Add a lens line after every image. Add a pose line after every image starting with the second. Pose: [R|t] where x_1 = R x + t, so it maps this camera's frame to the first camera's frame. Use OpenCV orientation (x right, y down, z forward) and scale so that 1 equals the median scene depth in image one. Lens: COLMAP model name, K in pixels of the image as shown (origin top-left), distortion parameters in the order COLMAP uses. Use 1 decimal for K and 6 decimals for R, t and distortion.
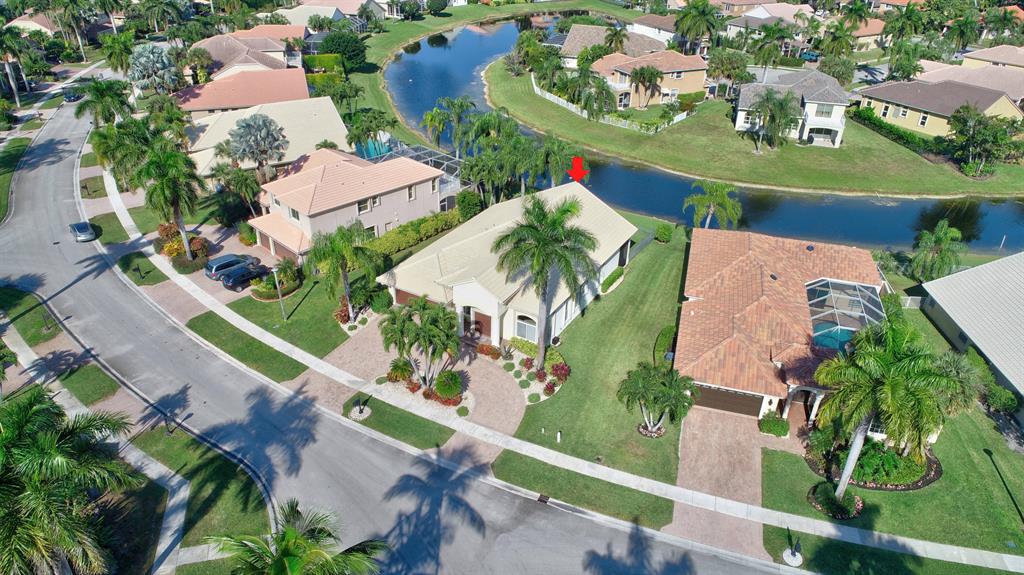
lens RADIAL K [[679.9, 0, 512.0], [0, 679.9, 287.5], [0, 0, 1]] dist [-0.003144, -0.003160]
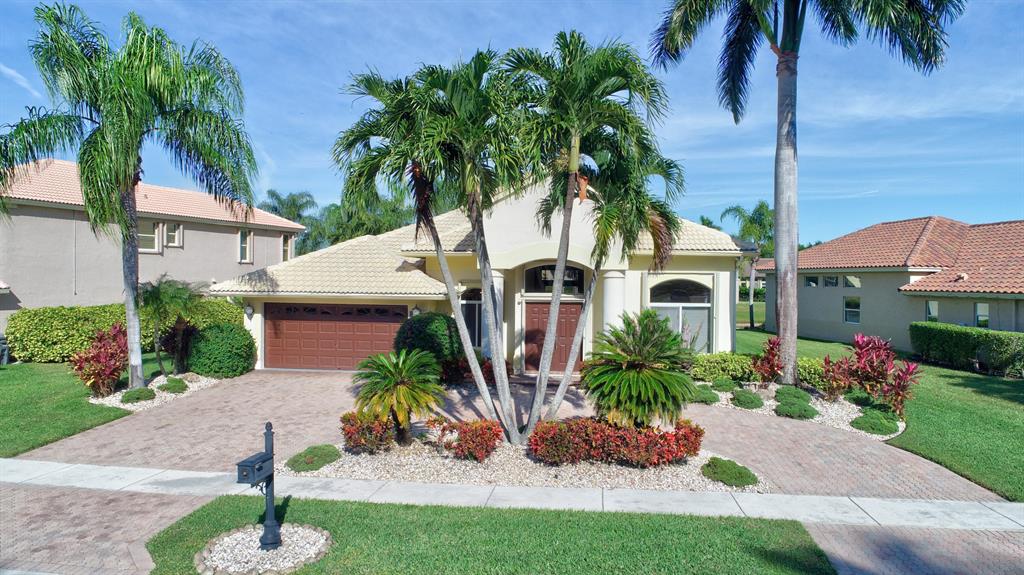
lens RADIAL K [[679.9, 0, 512.0], [0, 679.9, 287.5], [0, 0, 1]] dist [-0.003144, -0.003160]
pose [[0.926422, -0.020211, 0.375944, -0.168133], [0.198468, 0.874759, -0.442049, 0.158122], [-0.319926, 0.484136, 0.814407, 0.590108]]
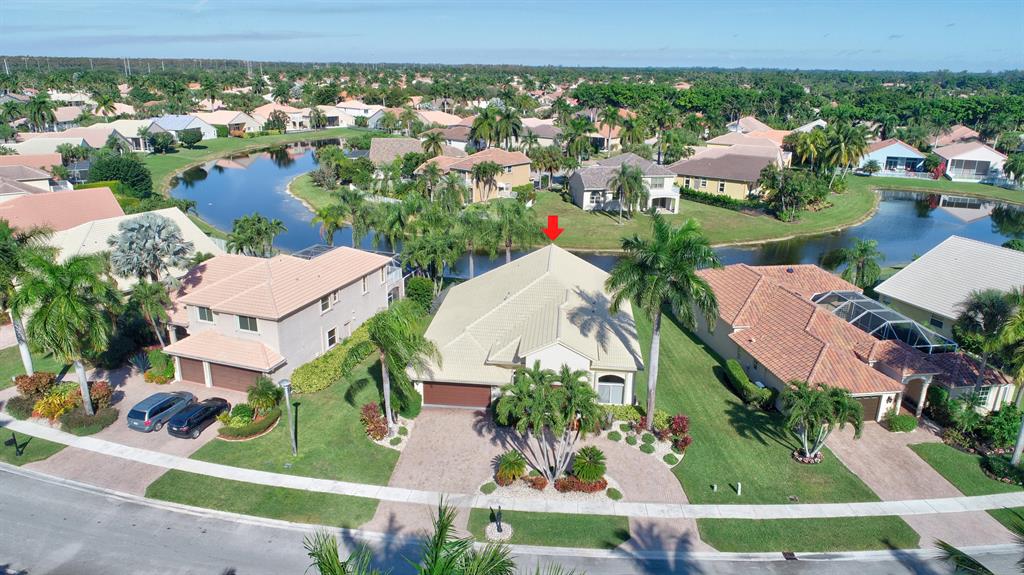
lens RADIAL K [[679.9, 0, 512.0], [0, 679.9, 287.5], [0, 0, 1]] dist [-0.003144, -0.003160]
pose [[0.906297, -0.138579, 0.399277, -0.344650], [0.214214, 0.964997, -0.151305, 0.031373], [-0.364334, 0.222658, 0.904259, 0.194497]]
